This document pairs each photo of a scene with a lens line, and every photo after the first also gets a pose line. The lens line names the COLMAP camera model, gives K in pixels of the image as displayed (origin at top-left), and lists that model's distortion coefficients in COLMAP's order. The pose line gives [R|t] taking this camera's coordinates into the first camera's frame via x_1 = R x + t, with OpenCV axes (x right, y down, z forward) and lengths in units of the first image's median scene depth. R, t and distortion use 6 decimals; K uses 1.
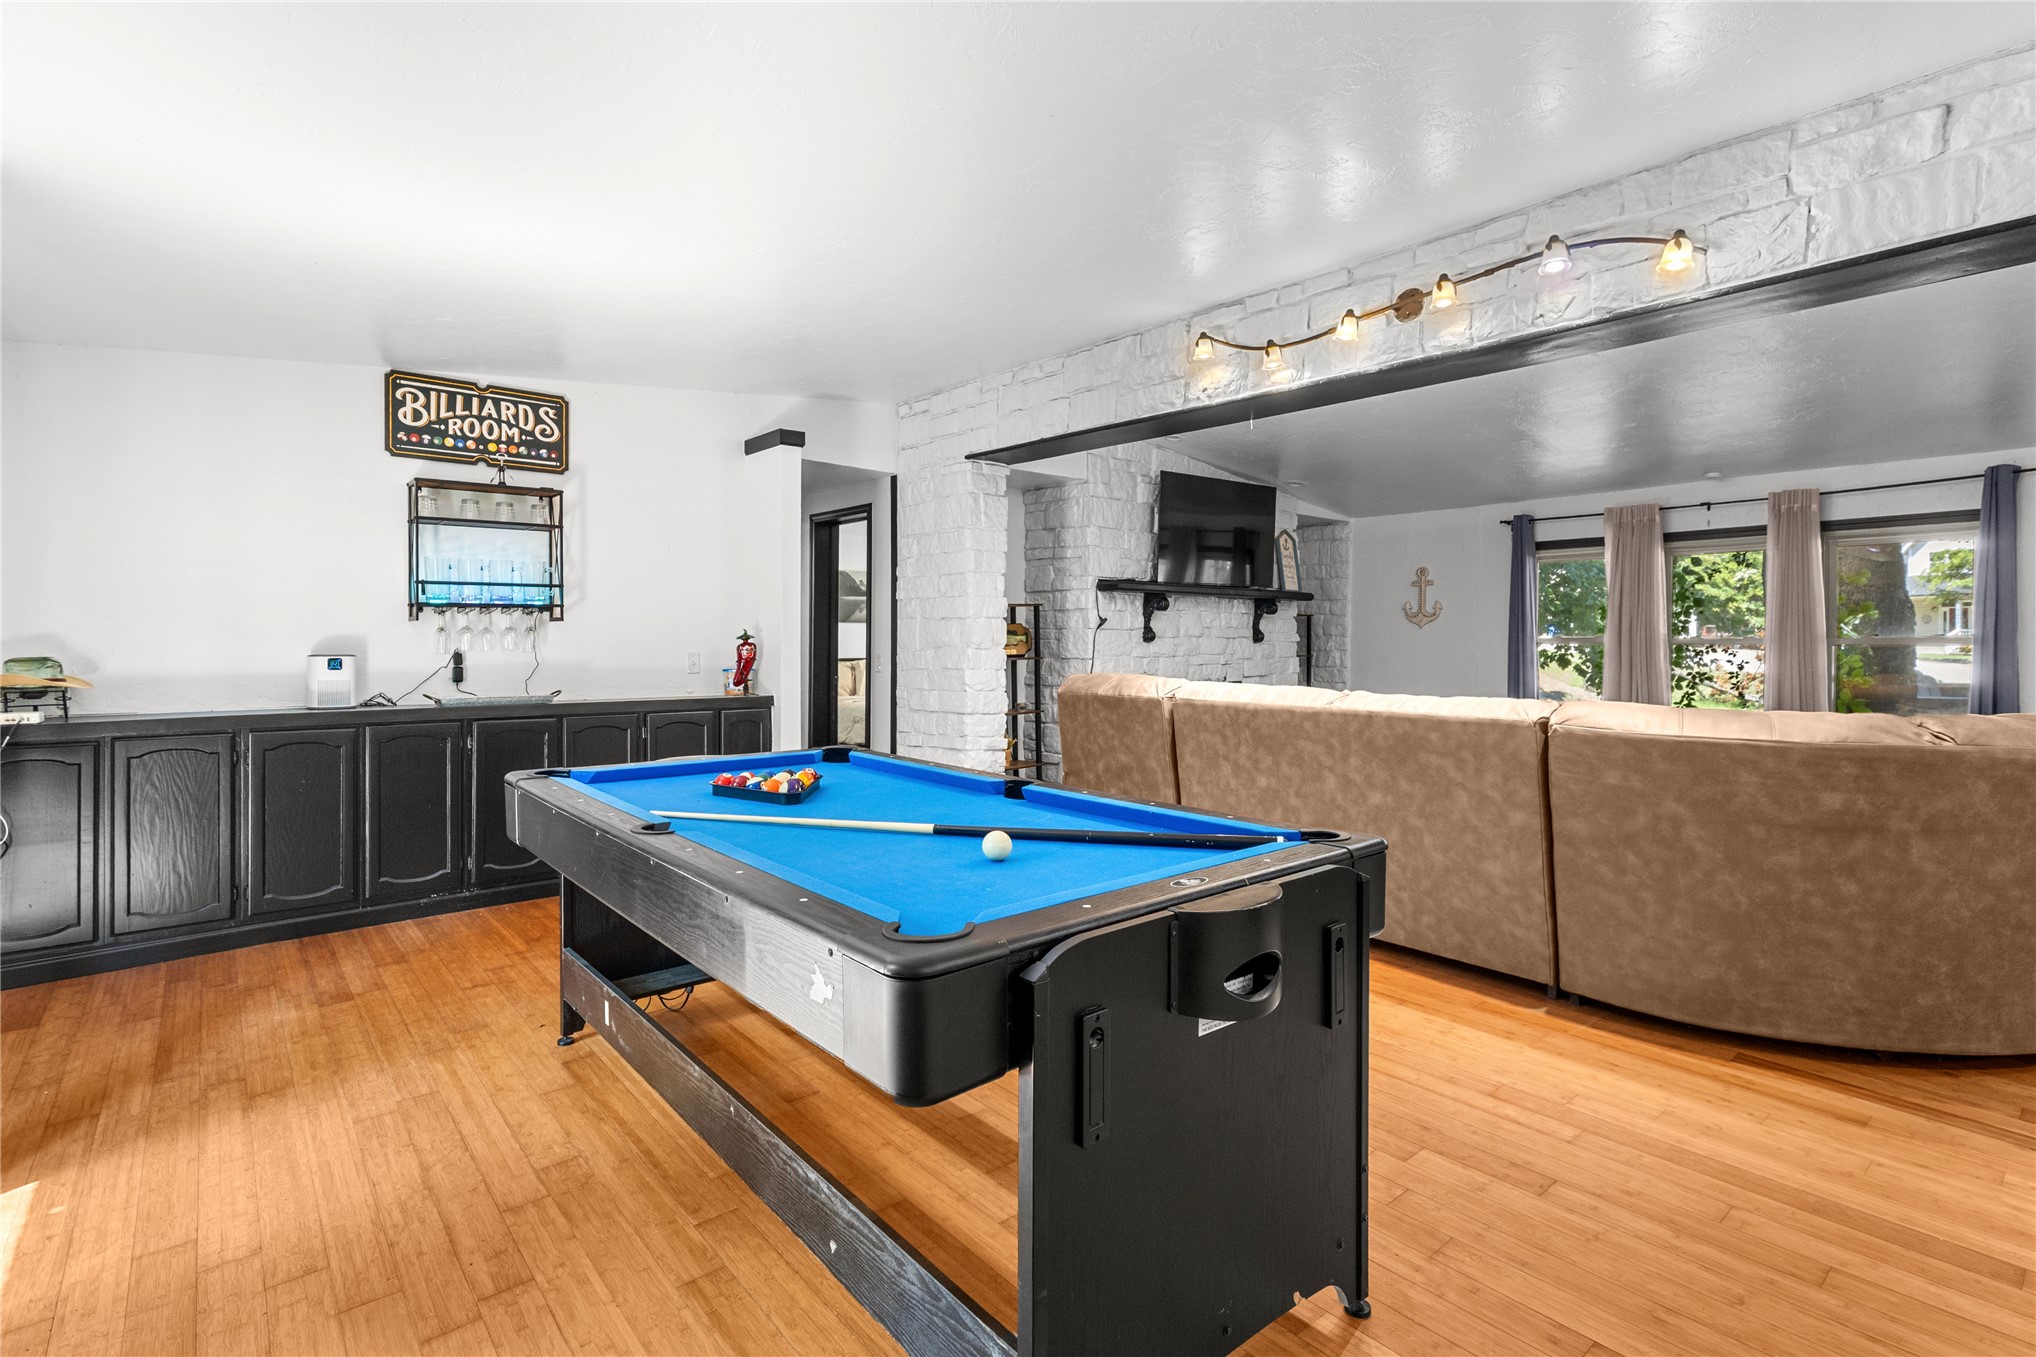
lens RADIAL K [[951.5, 0, 998.6], [0, 951.5, 638.2], [0, 0, 1]] dist [0.000801, 0.000366]
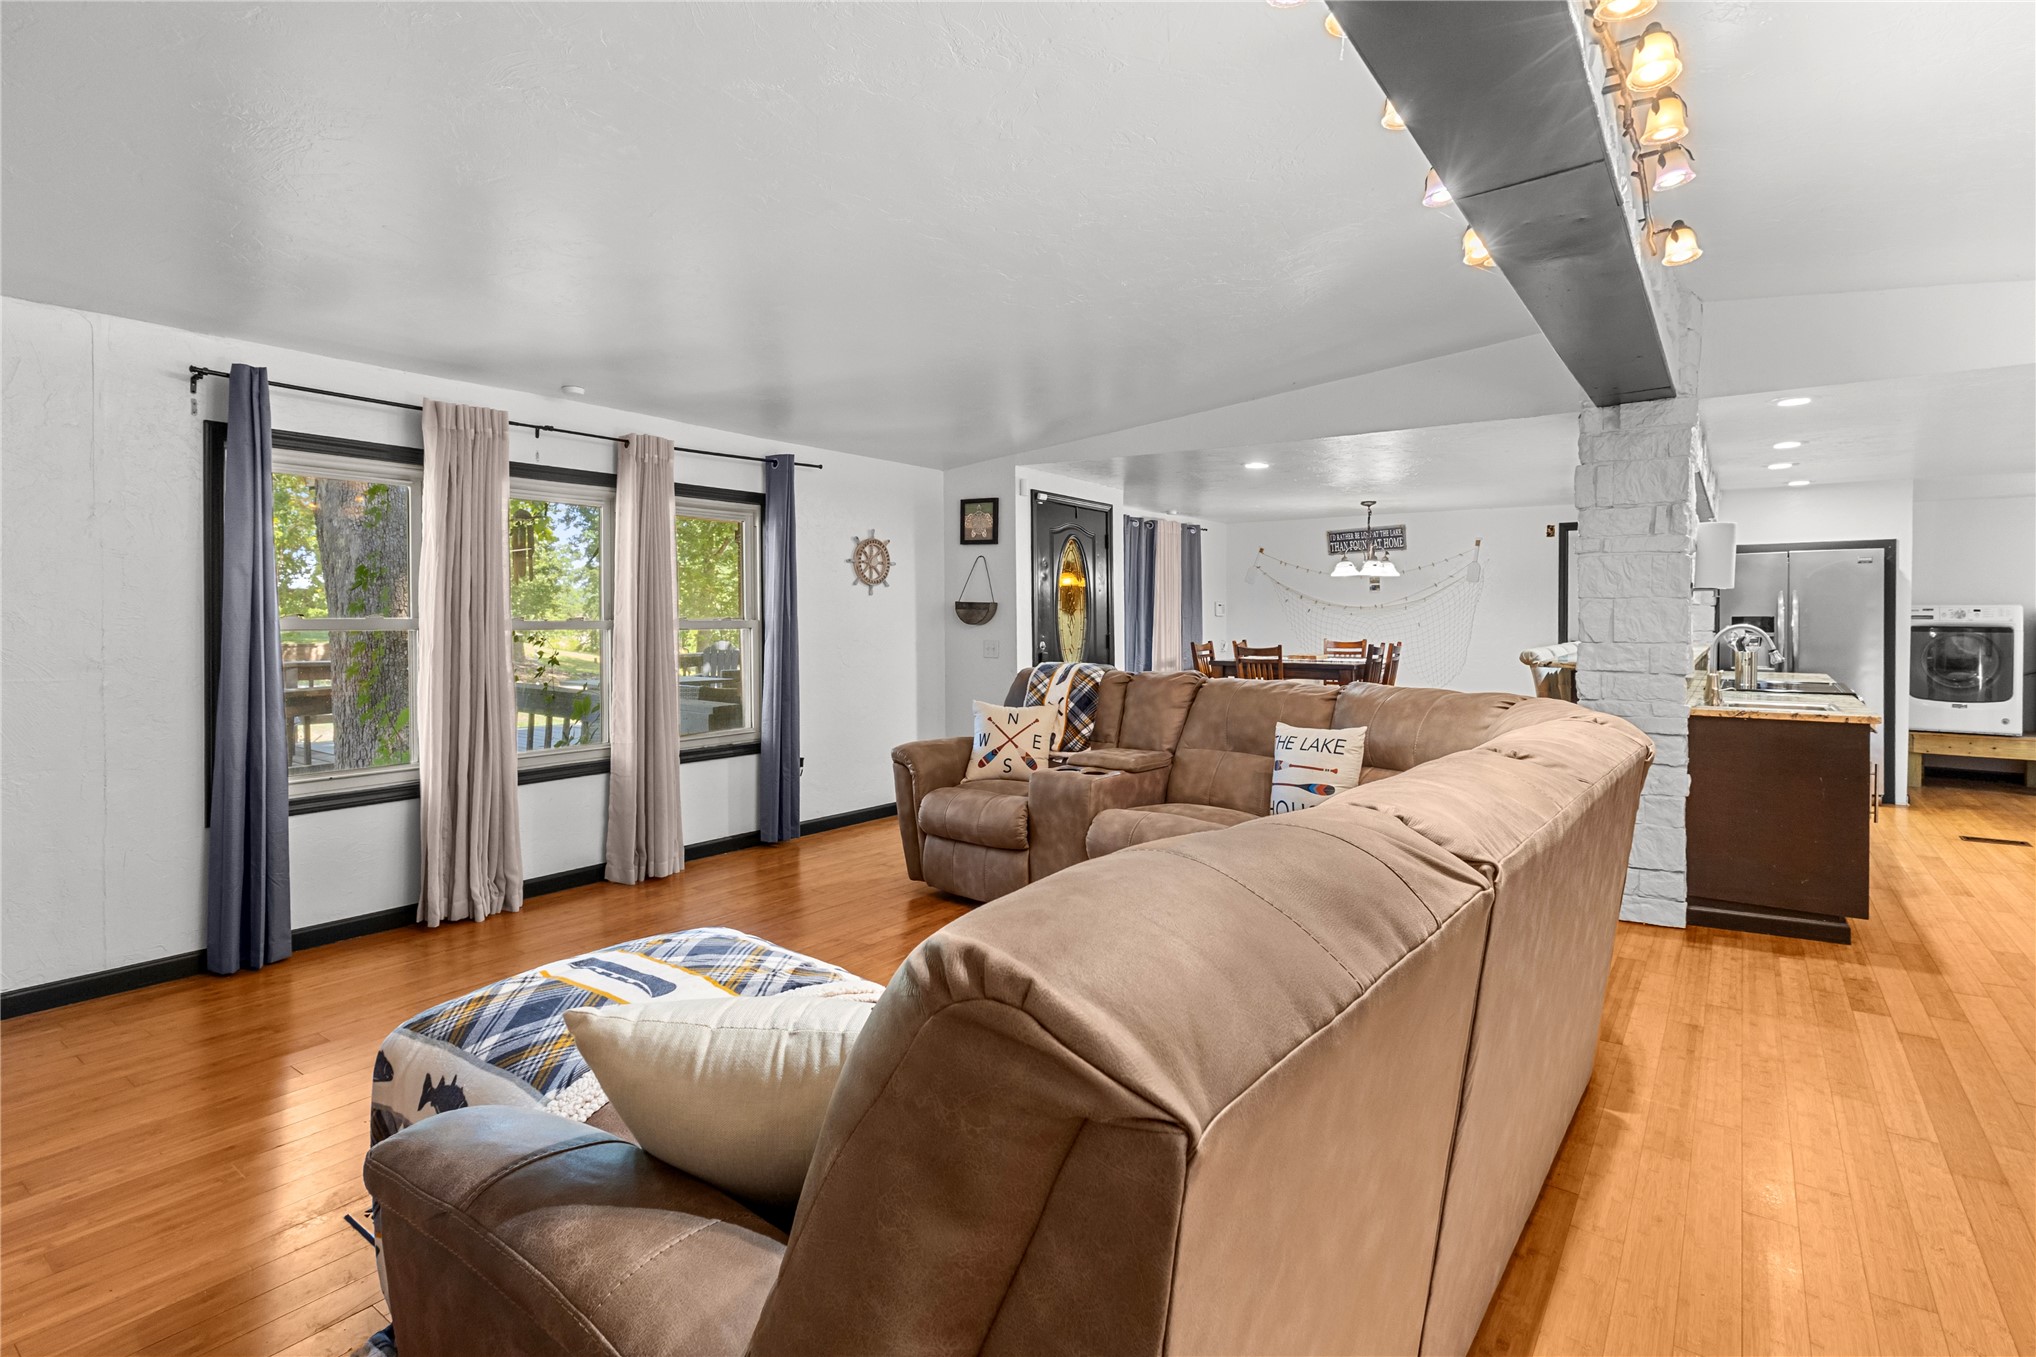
lens RADIAL K [[988.4, 0, 1036.3], [0, 988.4, 628.6], [0, 0, 1]] dist [-0.004013, 0.005663]
pose [[-0.255355, -0.016019, 0.966715, -0.074610], [-0.008741, 0.999860, 0.014260, -0.014023], [-0.966808, -0.004808, -0.255460, 1.388323]]
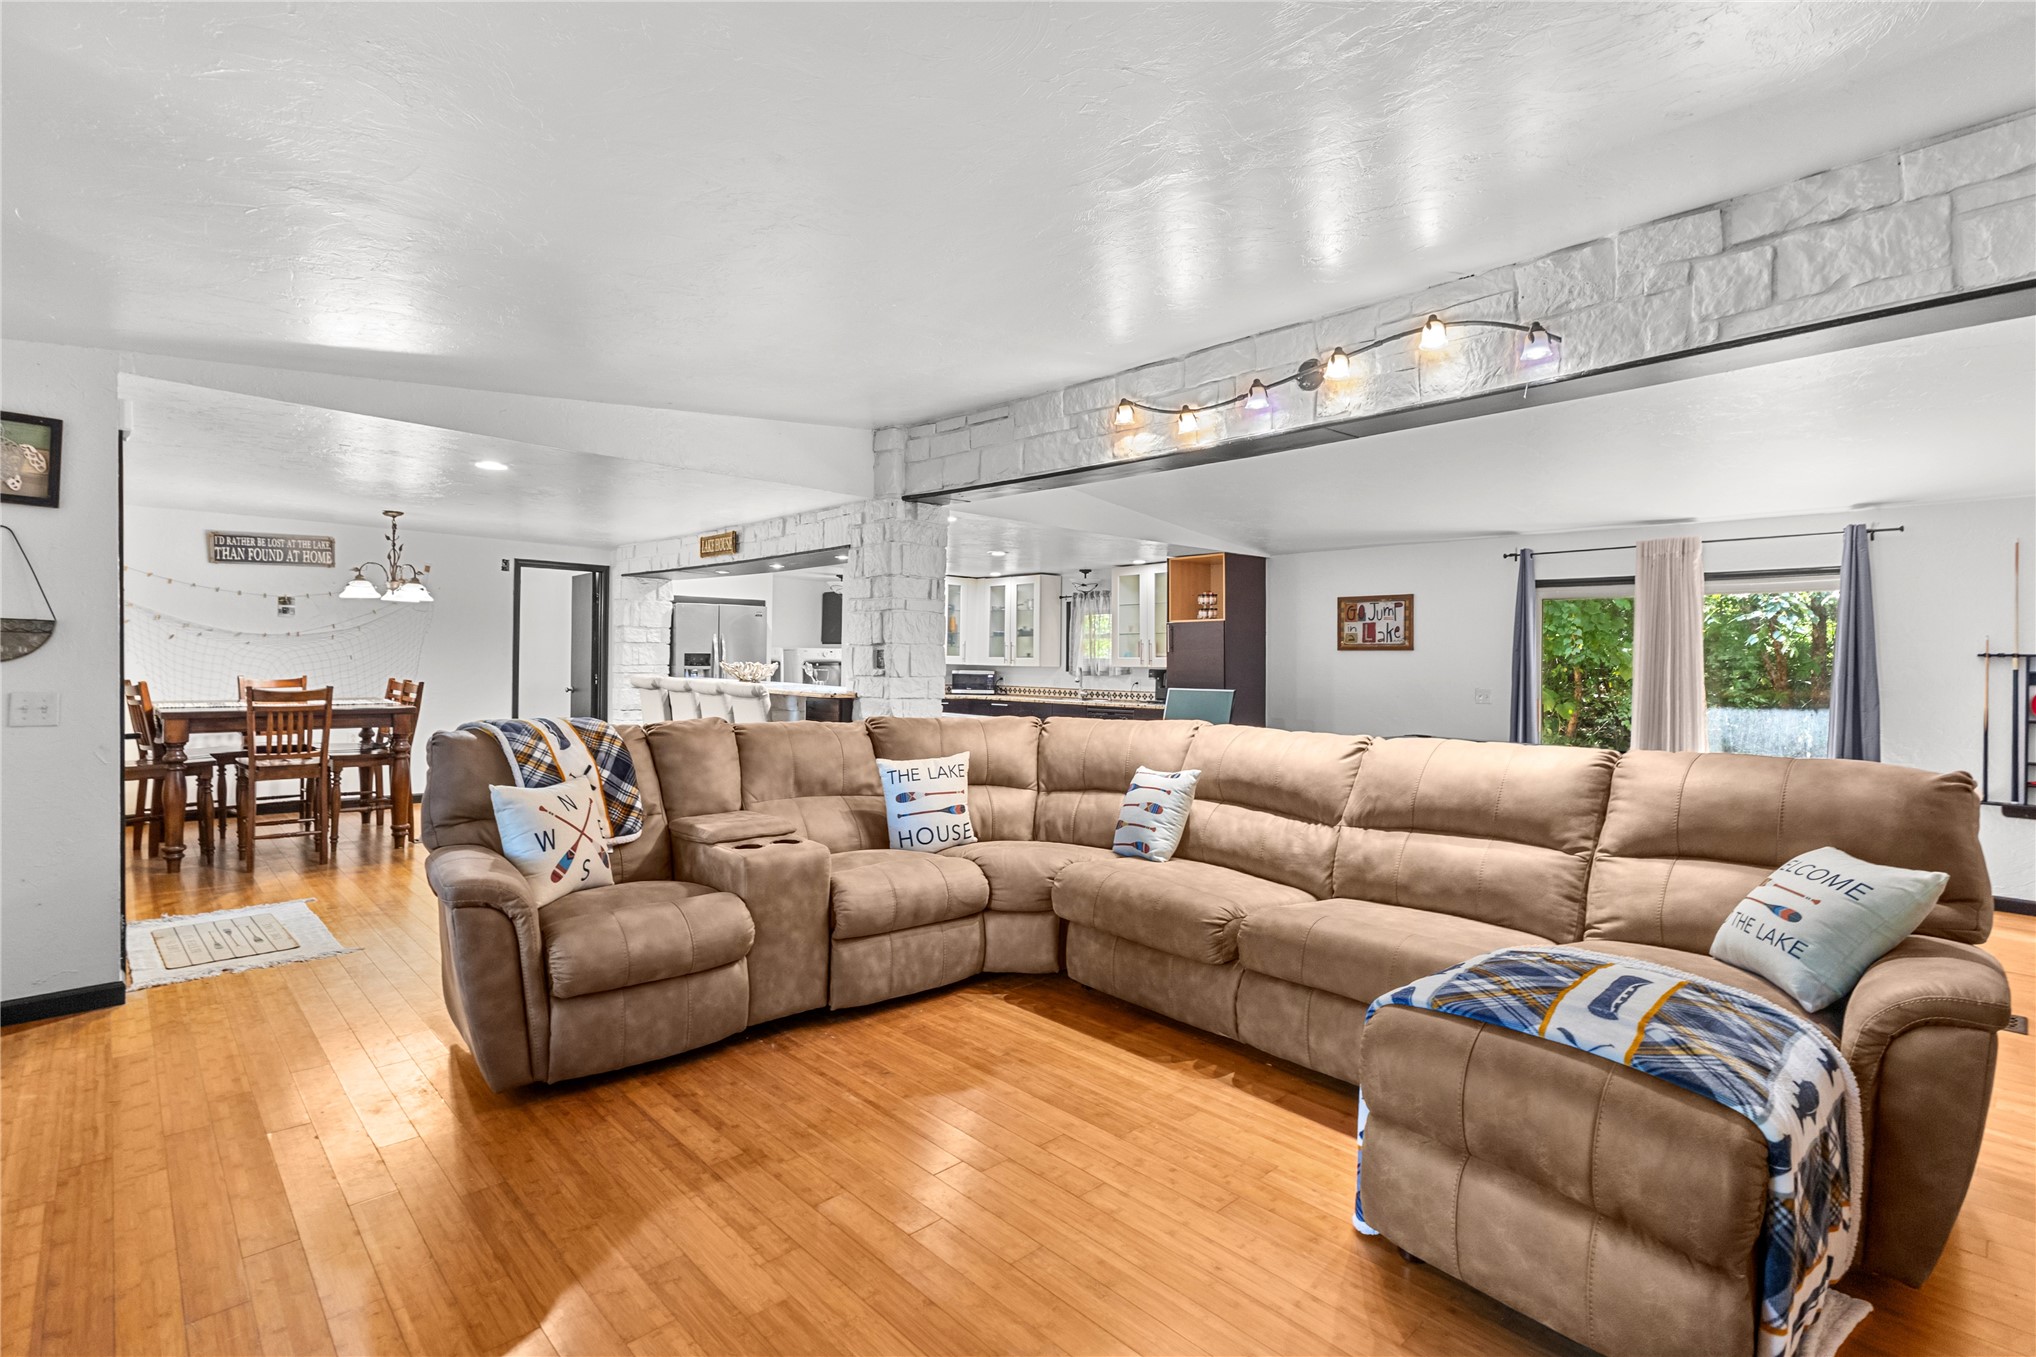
lens RADIAL K [[951.4, 0, 1020.1], [0, 951.4, 662.9], [0, 0, 1]] dist [0.002269, 0.000565]
pose [[-0.997015, -0.020573, -0.074420, 0.816352], [-0.020478, 0.999788, -0.002043, -0.010674], [0.074446, -0.000513, -0.997225, 1.960470]]
